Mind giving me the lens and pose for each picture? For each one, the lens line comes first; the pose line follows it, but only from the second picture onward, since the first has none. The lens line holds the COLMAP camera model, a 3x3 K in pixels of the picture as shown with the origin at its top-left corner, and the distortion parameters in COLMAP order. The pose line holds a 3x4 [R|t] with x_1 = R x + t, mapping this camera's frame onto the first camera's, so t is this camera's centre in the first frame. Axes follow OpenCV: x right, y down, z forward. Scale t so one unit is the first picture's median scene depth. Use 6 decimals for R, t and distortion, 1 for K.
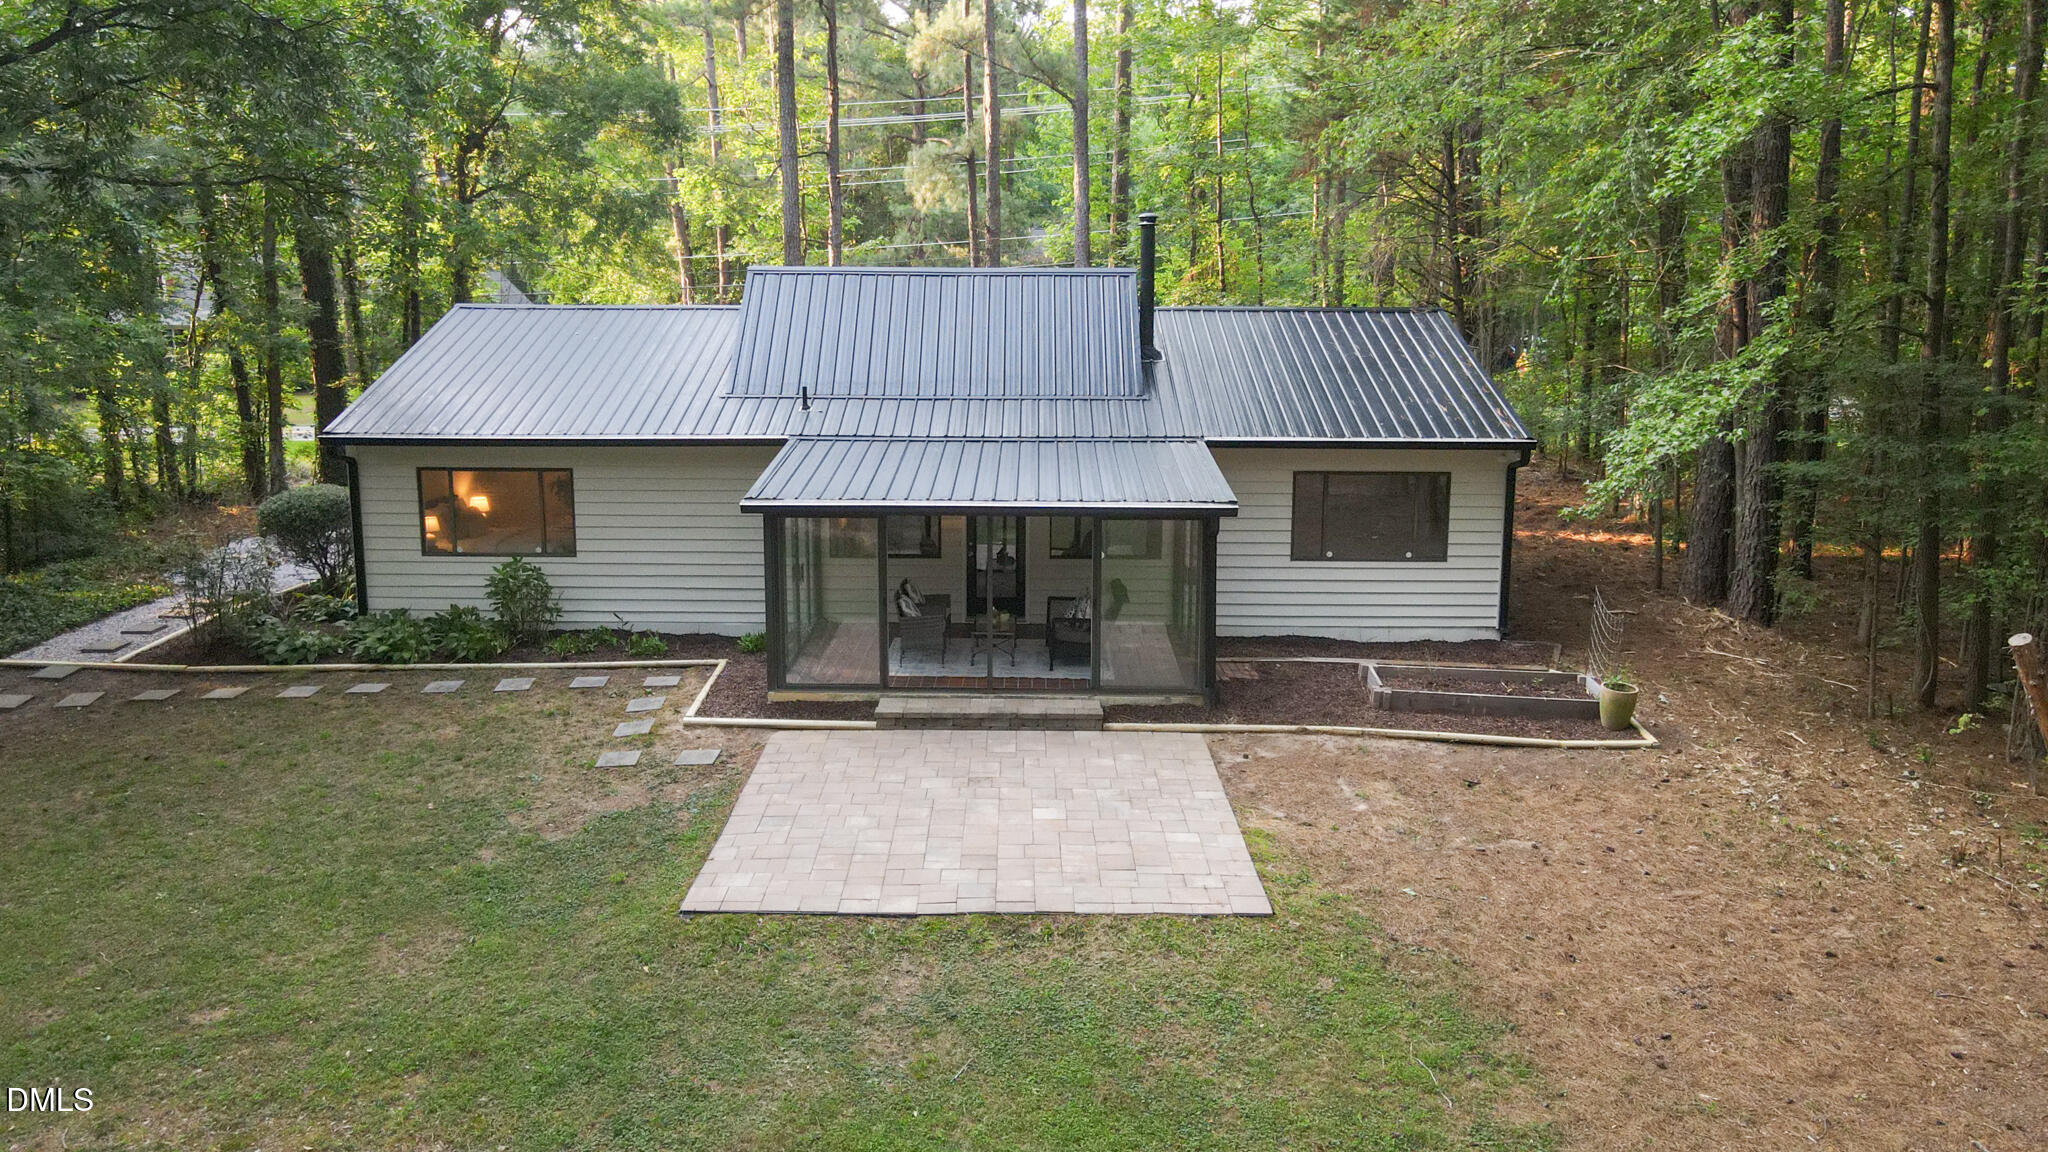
lens RADIAL K [[1546.7, 0, 1024.0], [0, 1546.7, 576.0], [0, 0, 1]] dist [-0.001769, 0.006041]
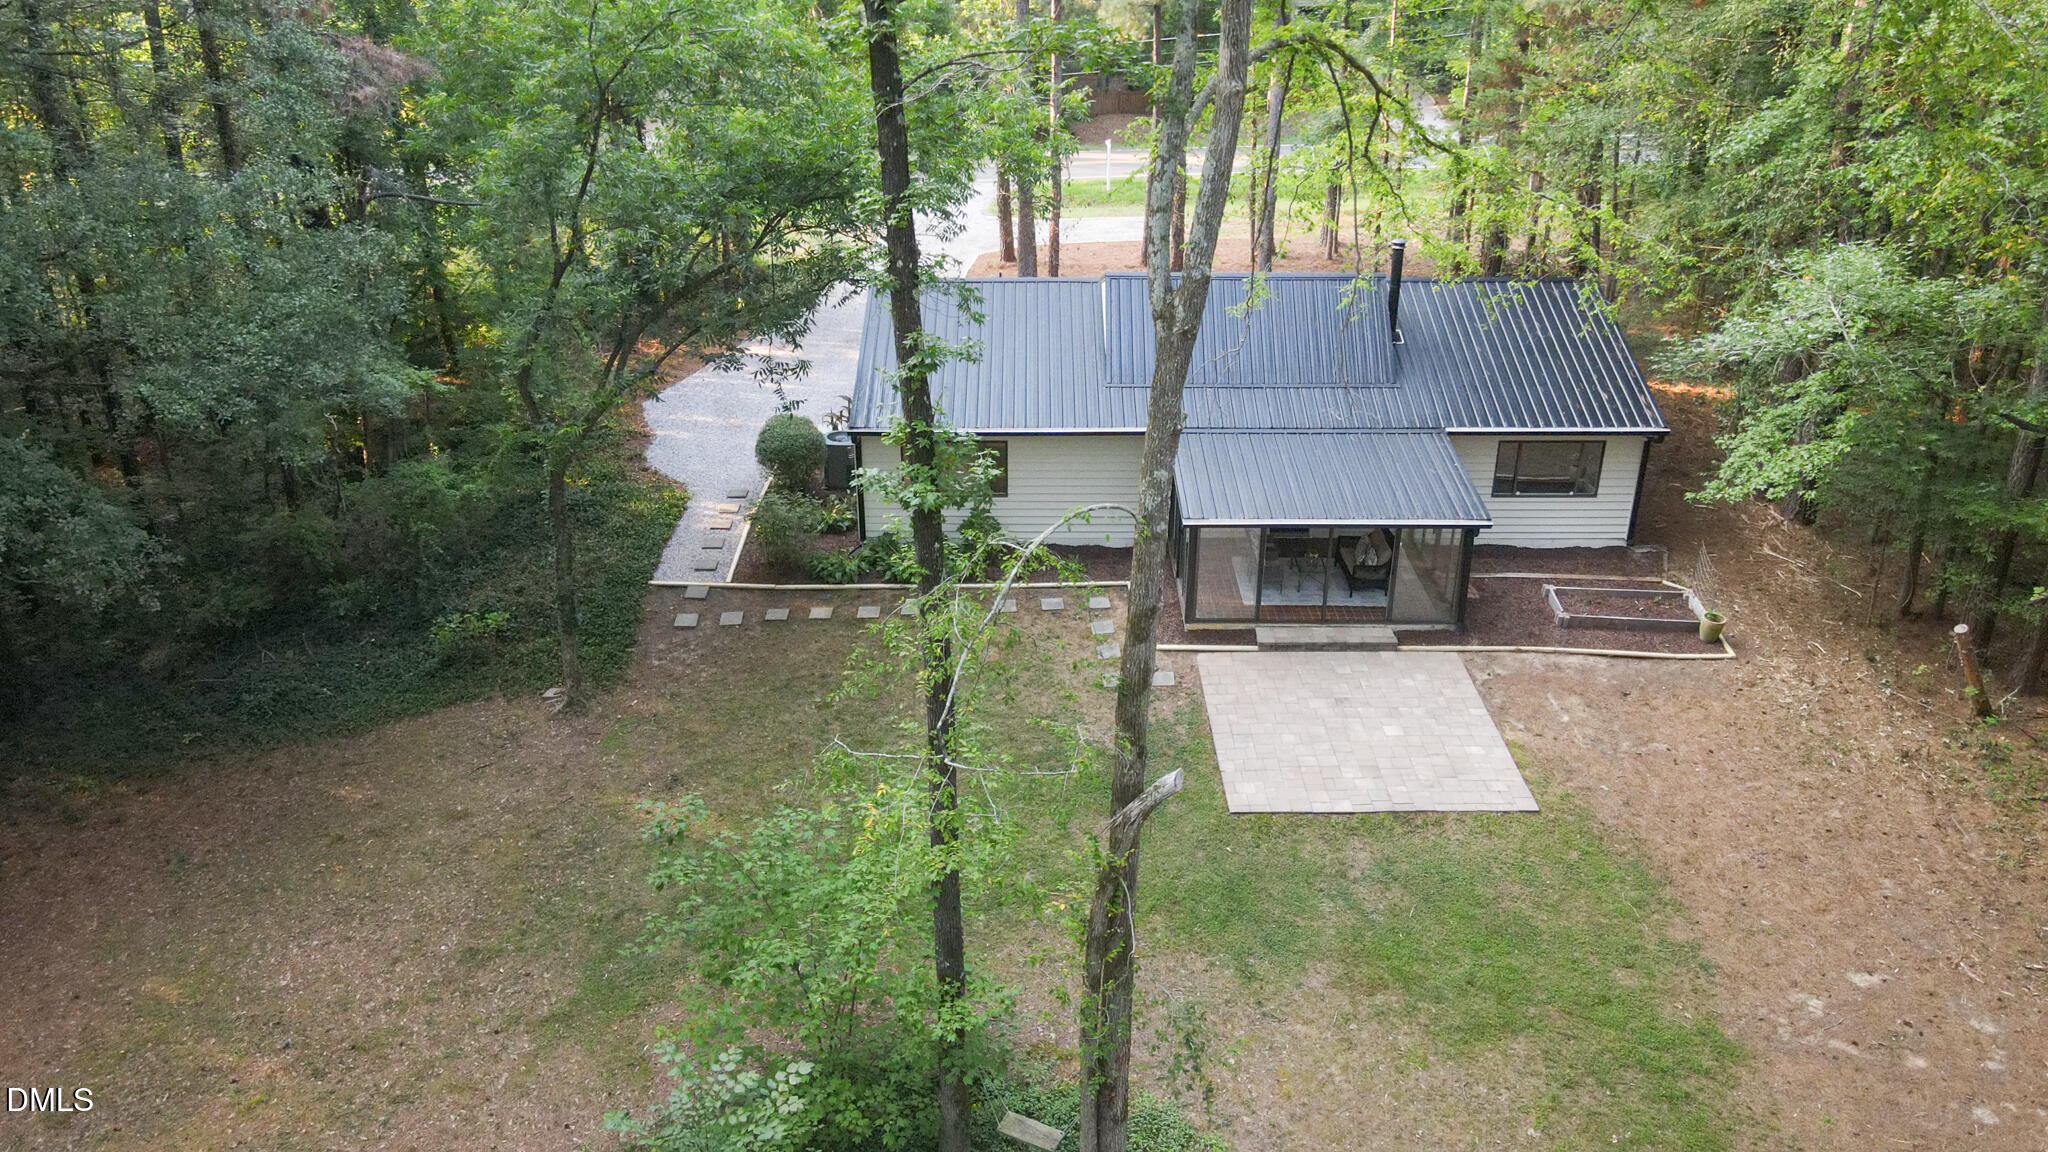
lens RADIAL K [[1546.7, 0, 1024.0], [0, 1546.7, 576.0], [0, 0, 1]] dist [-0.001769, 0.006041]
pose [[0.999970, -0.005952, 0.004910, -0.418329], [0.004418, 0.963372, 0.268131, -0.497462], [-0.006326, -0.268101, 0.963370, -0.654876]]
